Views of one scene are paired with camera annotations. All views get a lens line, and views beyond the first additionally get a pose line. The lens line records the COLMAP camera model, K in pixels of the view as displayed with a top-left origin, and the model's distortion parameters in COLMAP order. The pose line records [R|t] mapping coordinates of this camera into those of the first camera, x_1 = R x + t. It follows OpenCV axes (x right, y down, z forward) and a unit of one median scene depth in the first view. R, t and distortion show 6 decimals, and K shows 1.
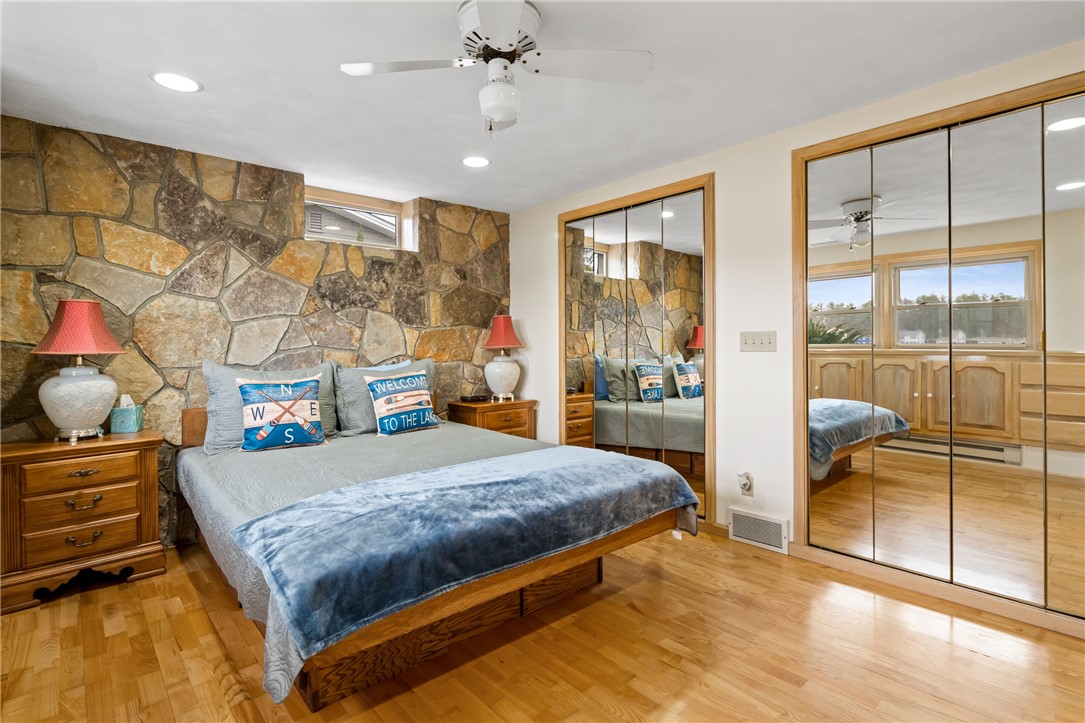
lens RADIAL K [[541.3, 0, 542.7], [0, 541.3, 353.9], [0, 0, 1]] dist [-0.000040, -0.001139]
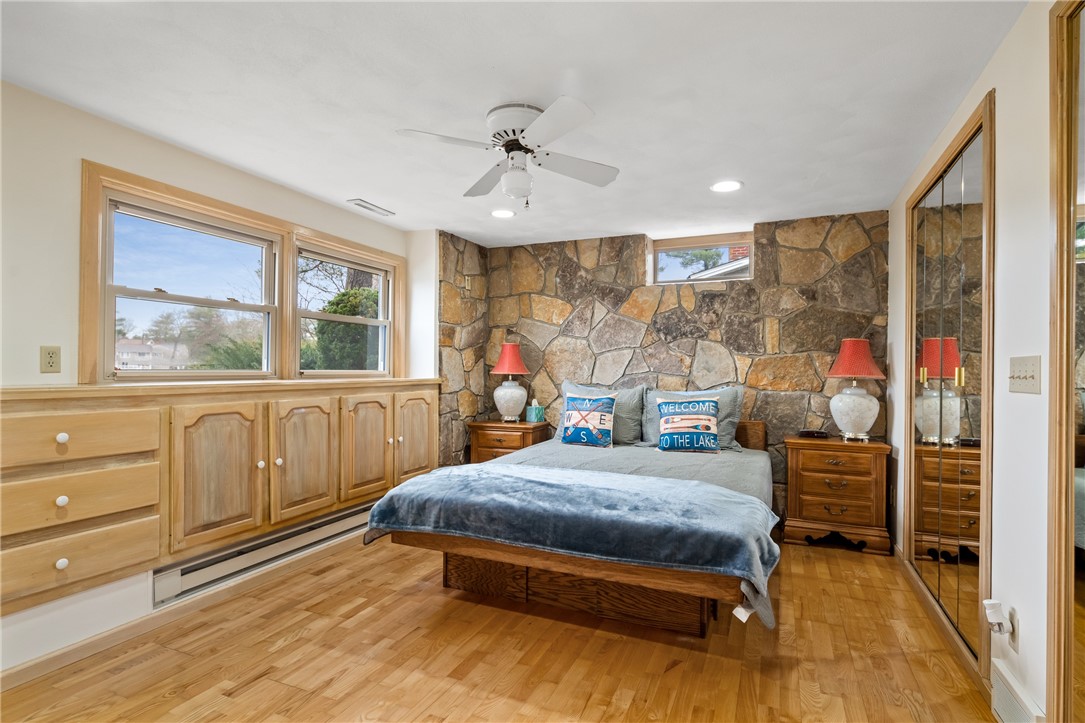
lens RADIAL K [[533.2, 0, 541.7], [0, 533.2, 381.7], [0, 0, 1]] dist [0.000542, -0.000001]
pose [[0.410663, 0.033873, -0.911158, 0.603609], [-0.027038, 0.999323, 0.024965, -0.015854], [0.911386, 0.014383, 0.411300, 0.289846]]
